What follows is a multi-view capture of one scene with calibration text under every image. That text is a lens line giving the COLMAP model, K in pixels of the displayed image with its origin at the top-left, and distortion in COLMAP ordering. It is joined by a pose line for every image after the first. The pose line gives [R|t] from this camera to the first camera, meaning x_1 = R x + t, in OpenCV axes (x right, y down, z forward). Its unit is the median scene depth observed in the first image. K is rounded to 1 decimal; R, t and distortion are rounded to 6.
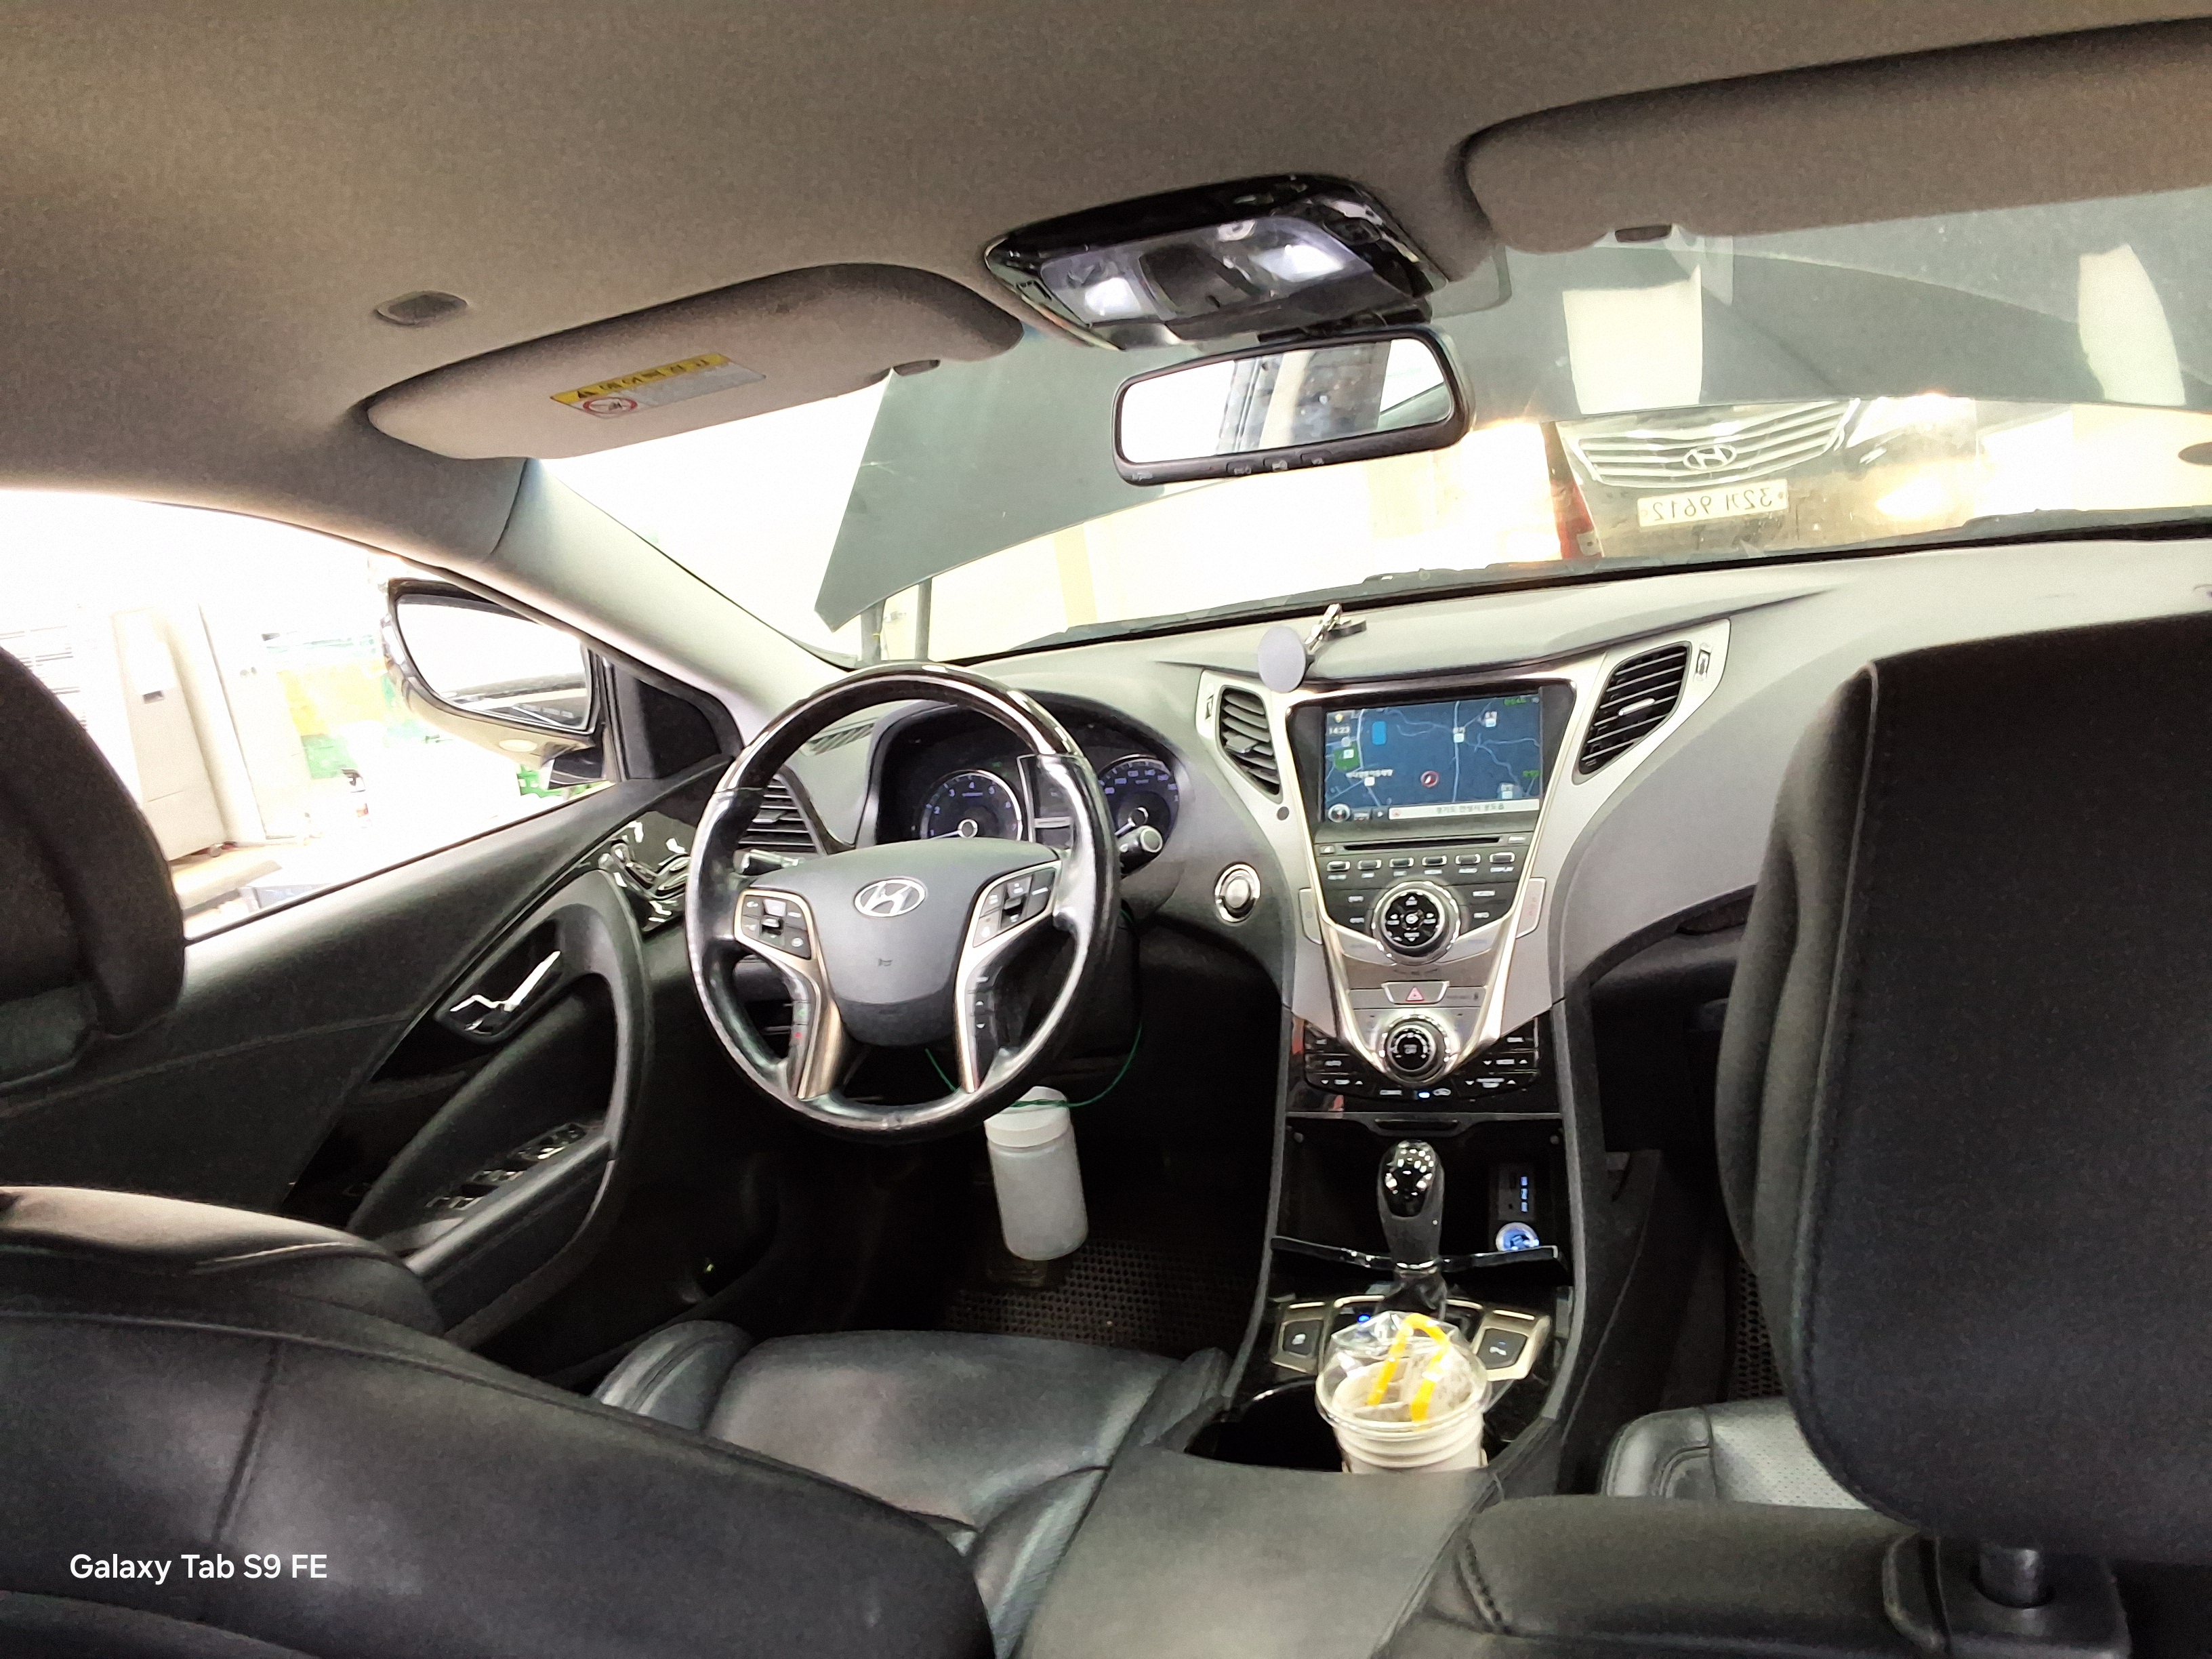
lens RADIAL K [[1763.4, 0, 1102.4], [0, 1763.4, 843.8], [0, 0, 1]] dist [0.128039, -0.137287]
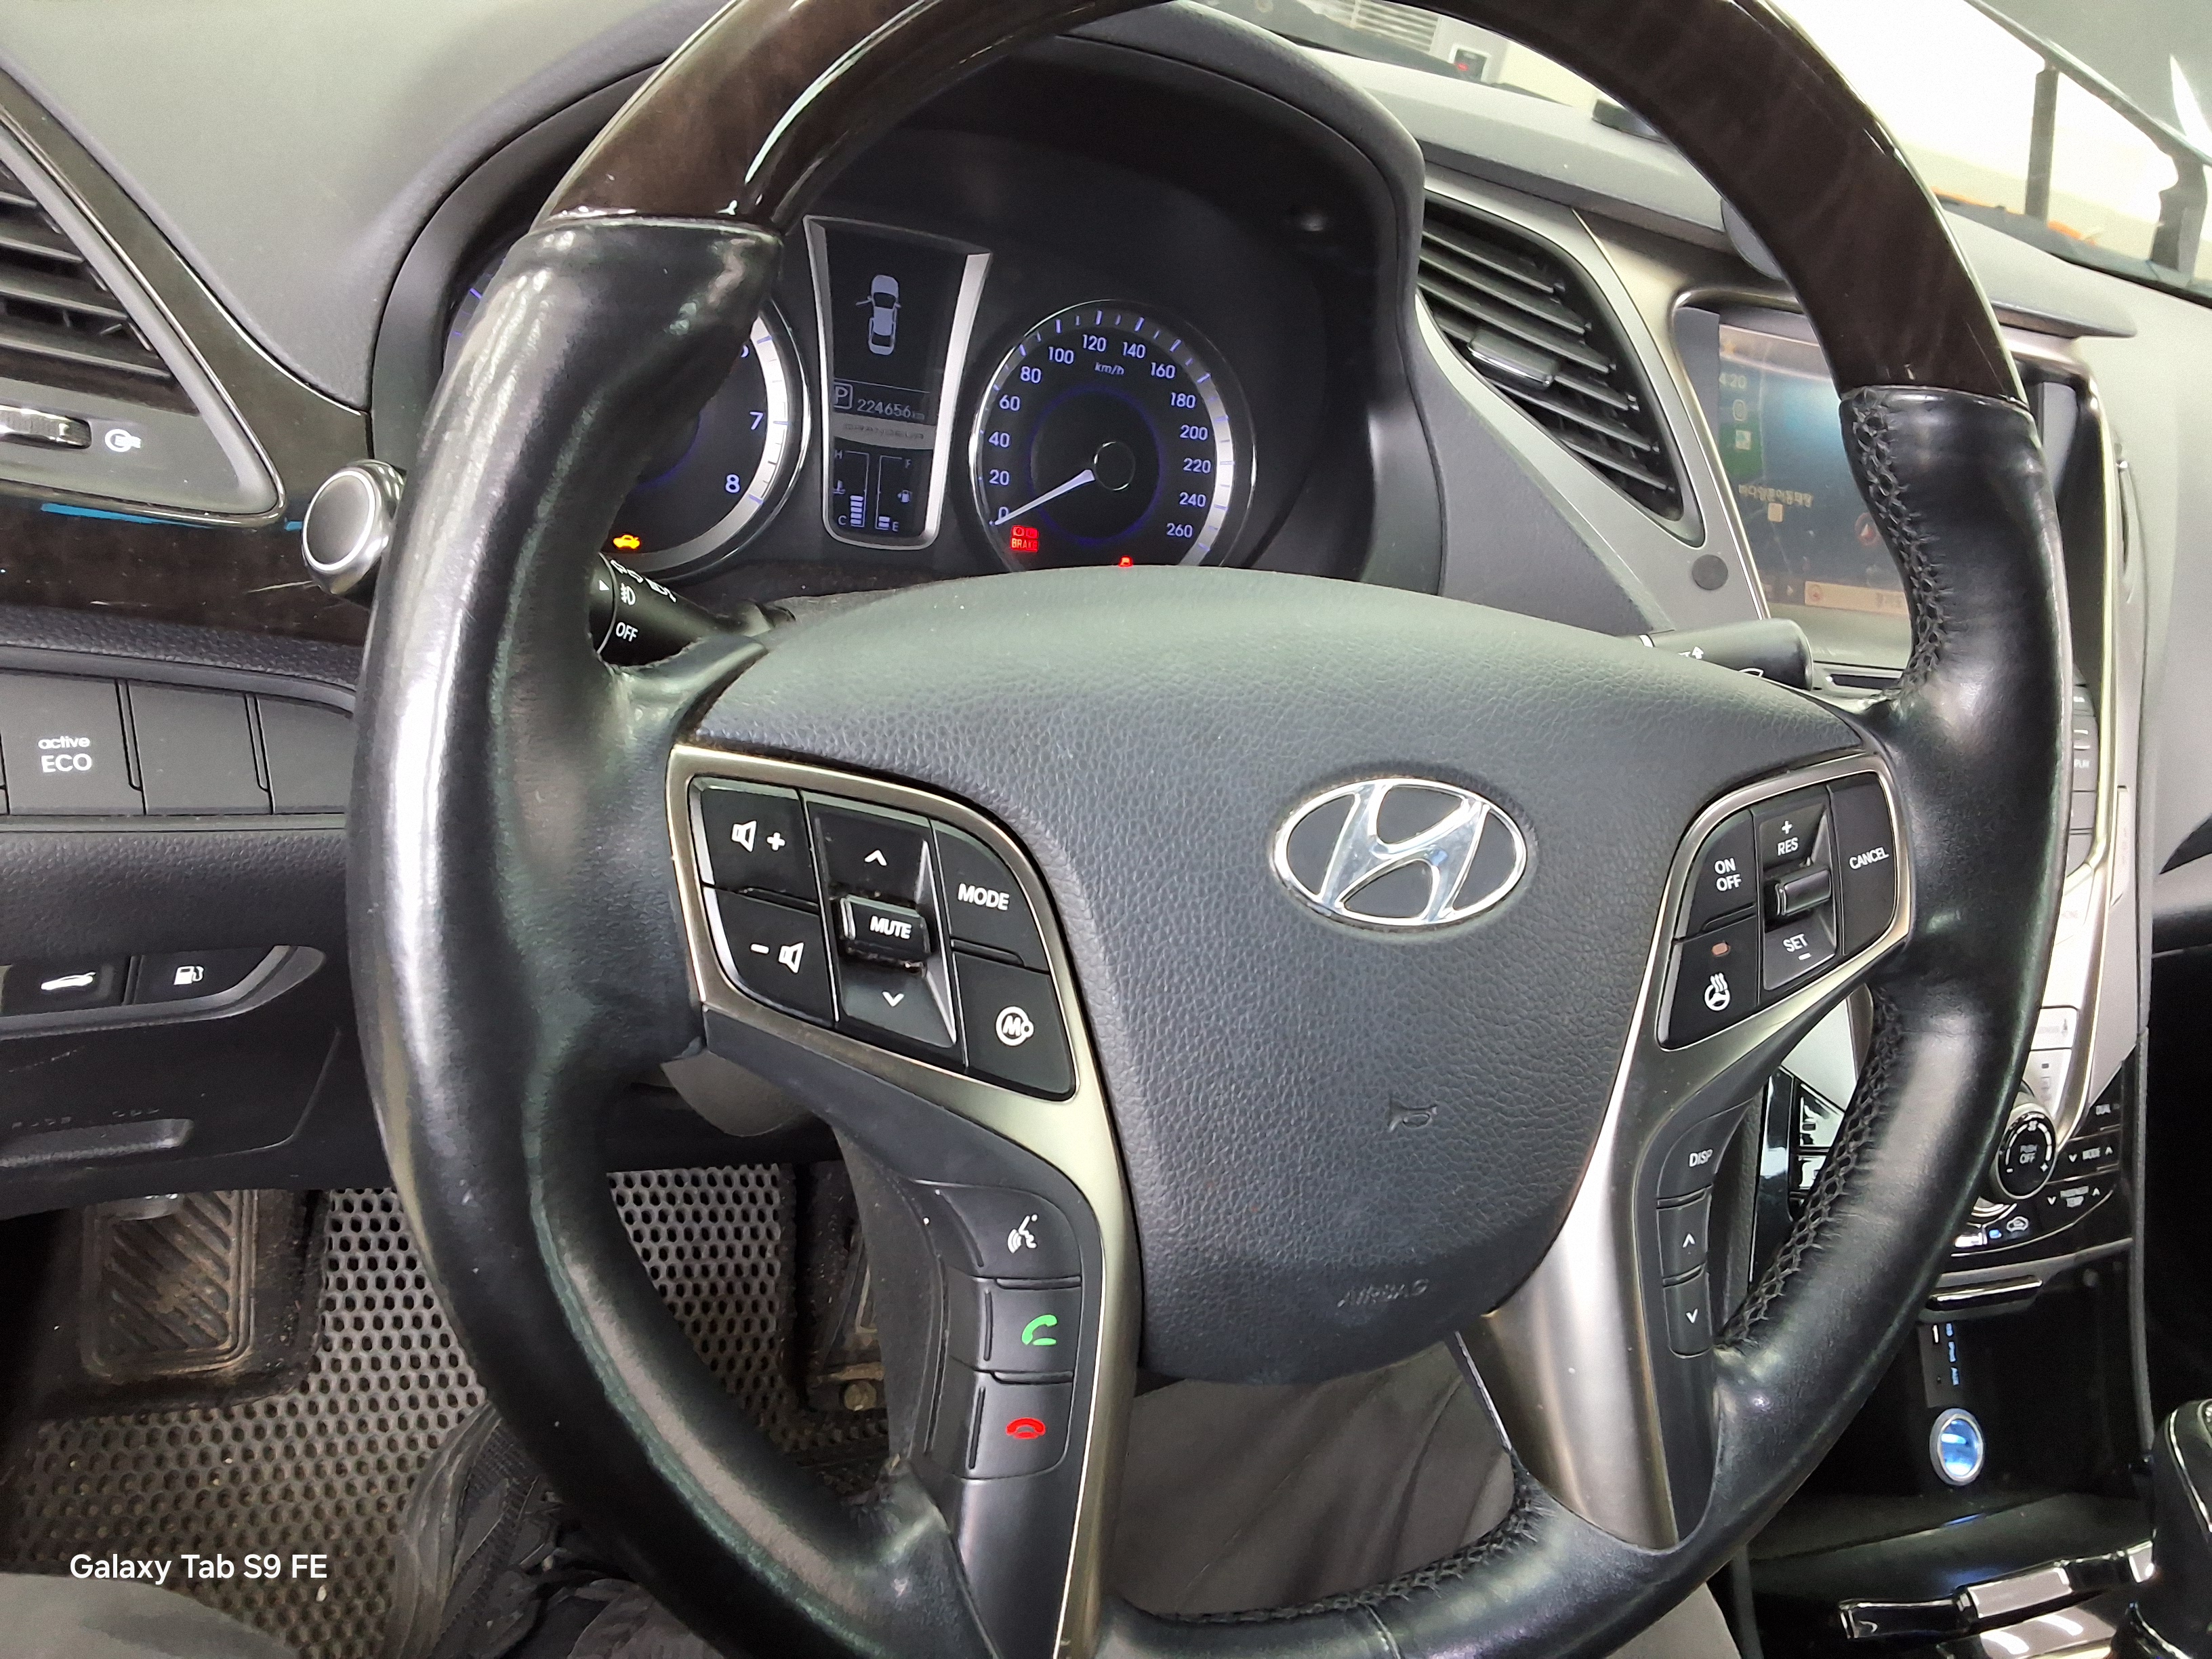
lens RADIAL K [[1763.4, 0, 1102.4], [0, 1763.4, 843.8], [0, 0, 1]] dist [0.128039, -0.137287]
pose [[0.654461, -0.031709, 0.755431, -0.283865], [-0.183405, 0.962623, 0.199297, -0.011875], [-0.733514, -0.268982, 0.624184, 0.720304]]
